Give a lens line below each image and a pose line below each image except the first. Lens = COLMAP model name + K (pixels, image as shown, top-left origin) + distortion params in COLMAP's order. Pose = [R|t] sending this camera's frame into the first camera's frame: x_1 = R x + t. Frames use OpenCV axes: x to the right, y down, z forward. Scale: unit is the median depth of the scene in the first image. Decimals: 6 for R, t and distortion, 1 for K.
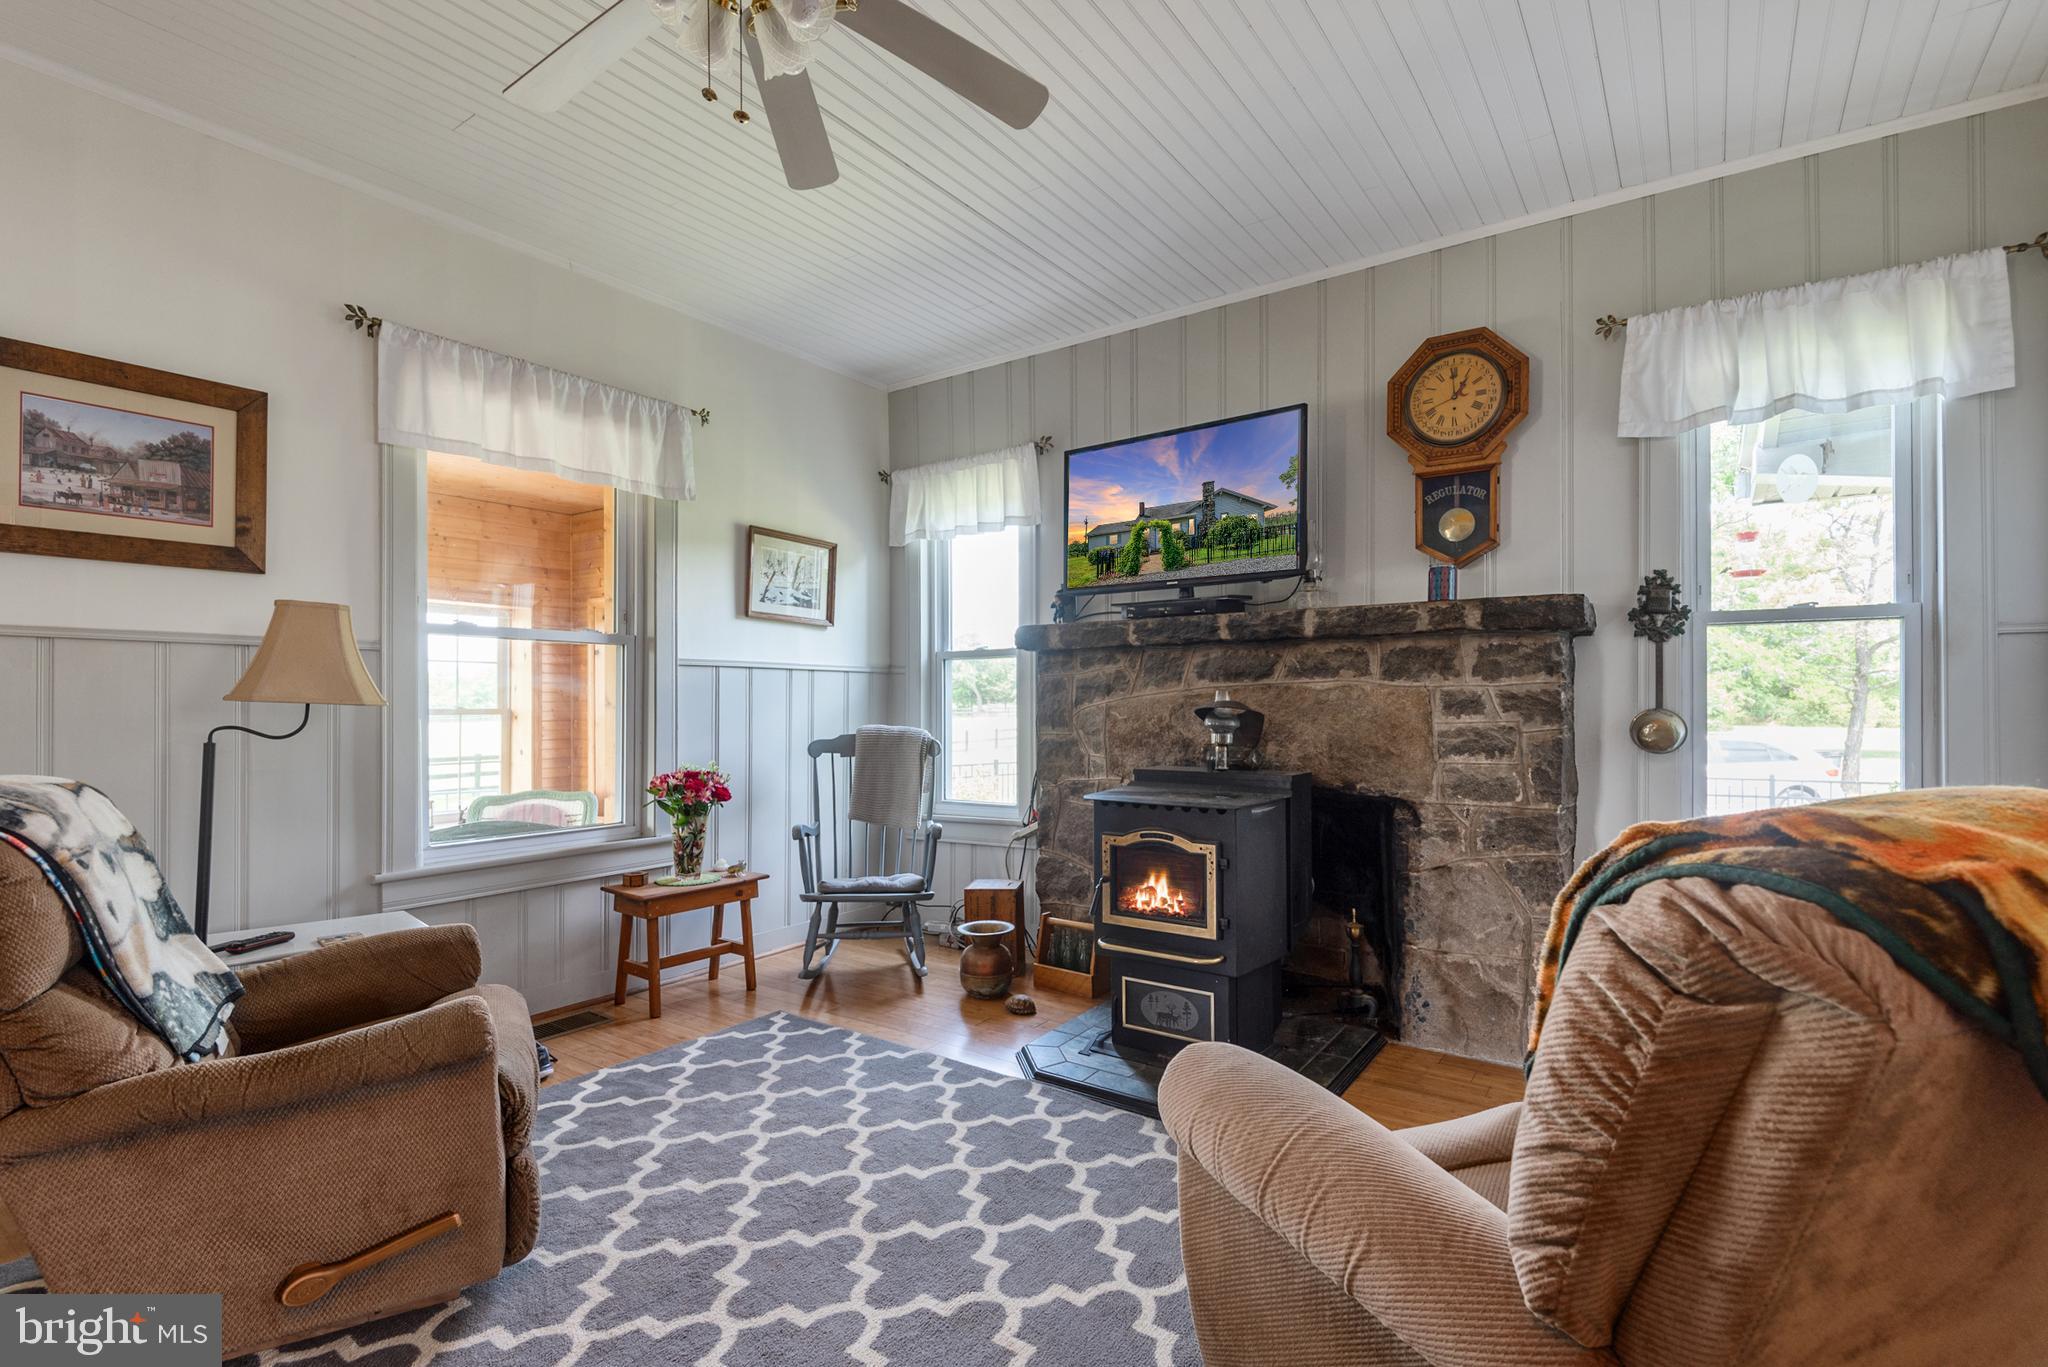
lens RADIAL K [[958.0, 0, 1003.2], [0, 958.0, 698.8], [0, 0, 1]] dist [0.023310, -0.015422]
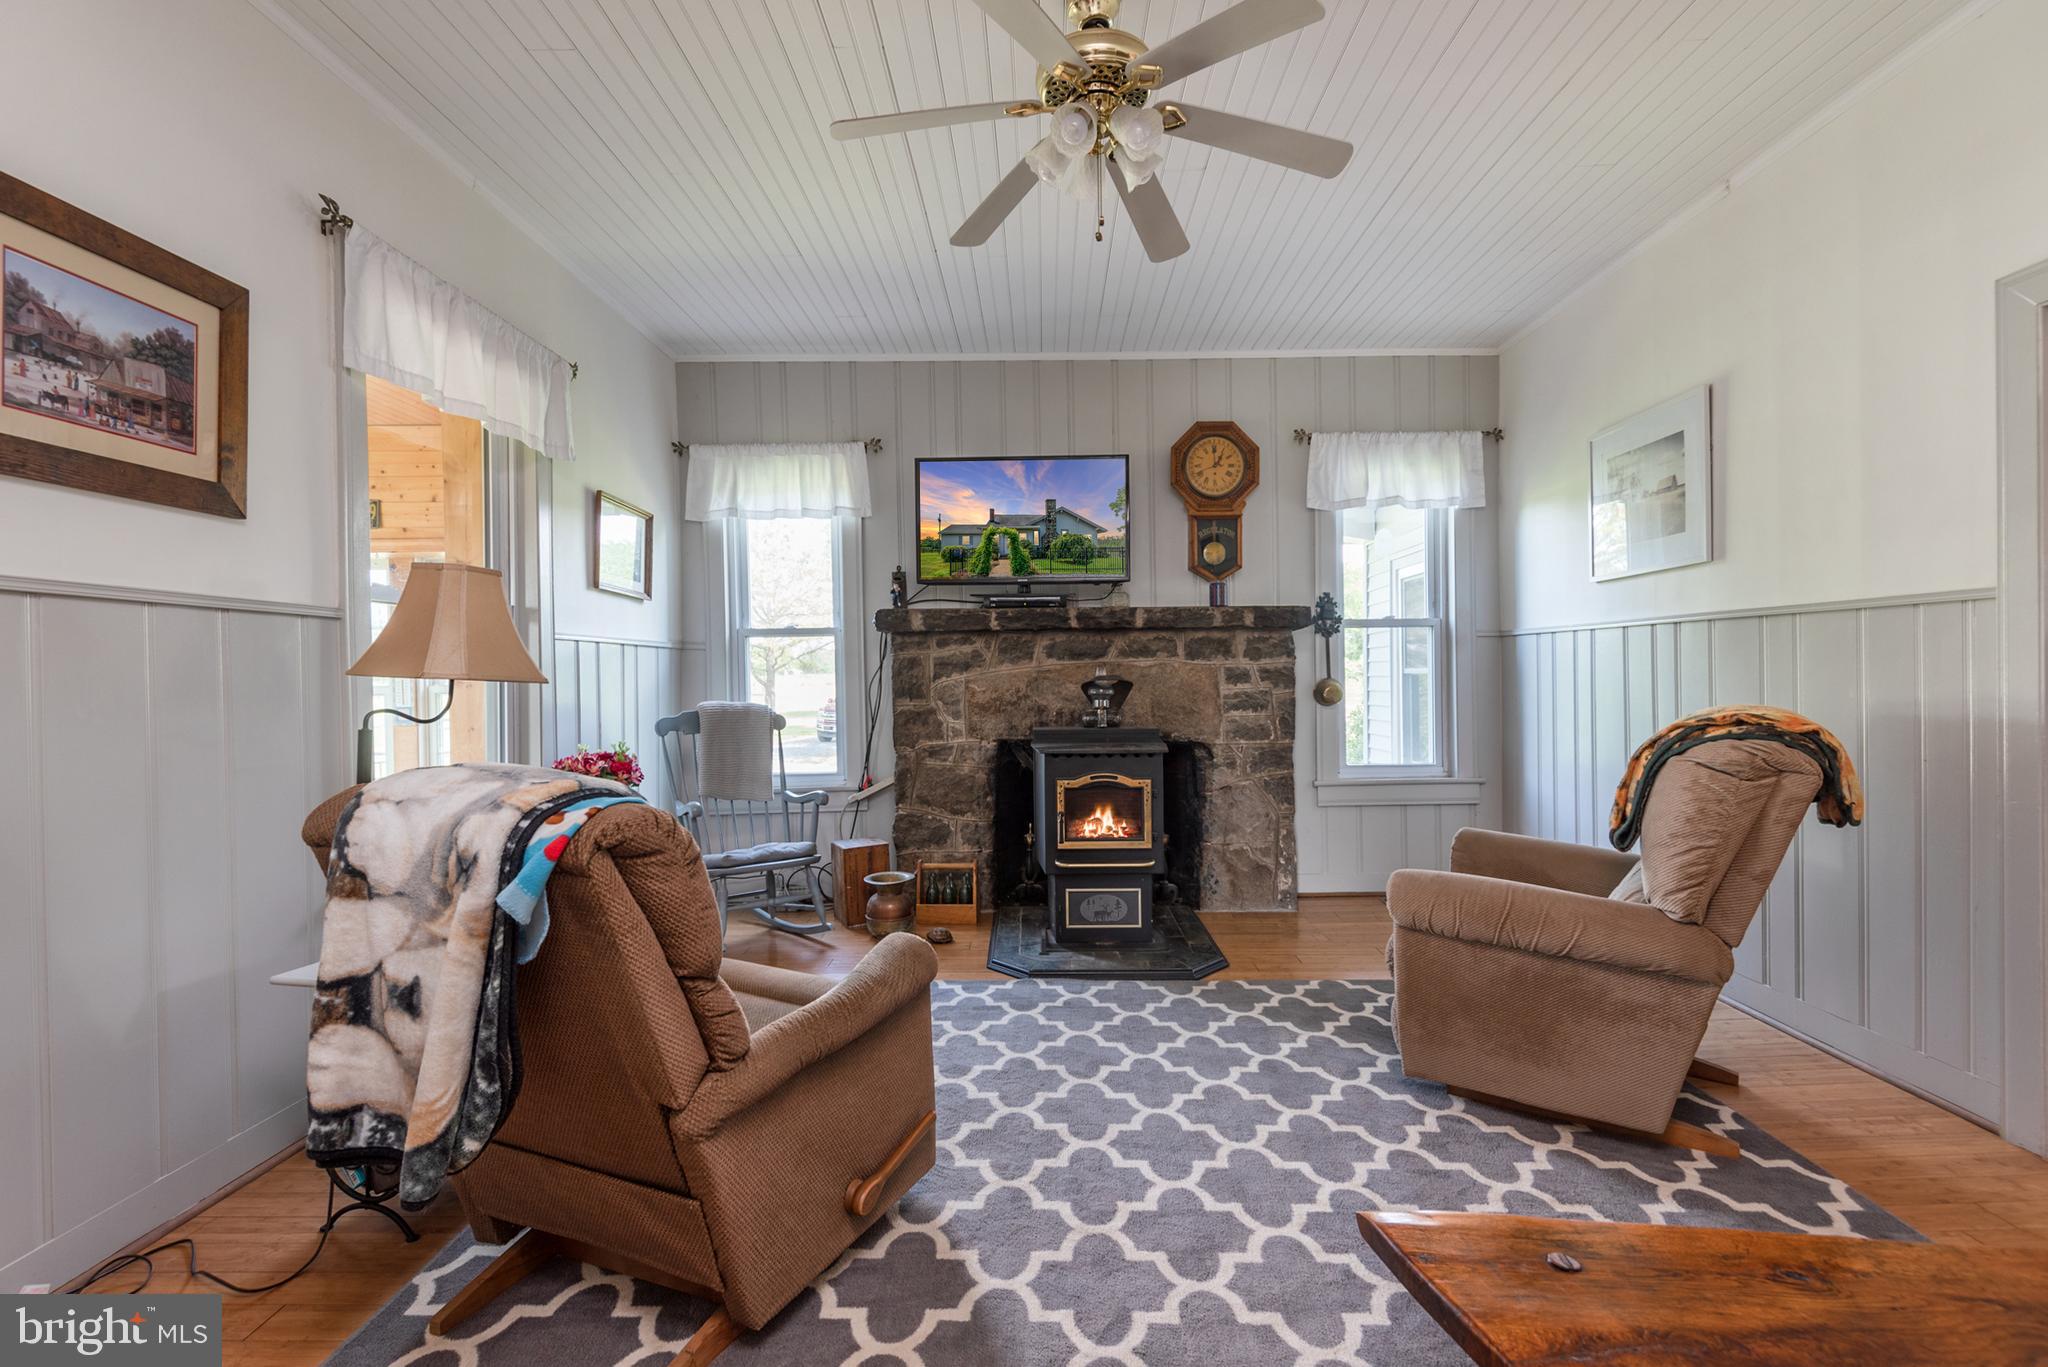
lens RADIAL K [[958.0, 0, 1019.1], [0, 958.0, 681.4], [0, 0, 1]] dist [0.023310, -0.015422]
pose [[0.812120, -0.009173, 0.583418, -0.657340], [0.005400, 0.999952, 0.008205, -0.000388], [-0.583465, -0.003513, 0.812130, -0.006589]]
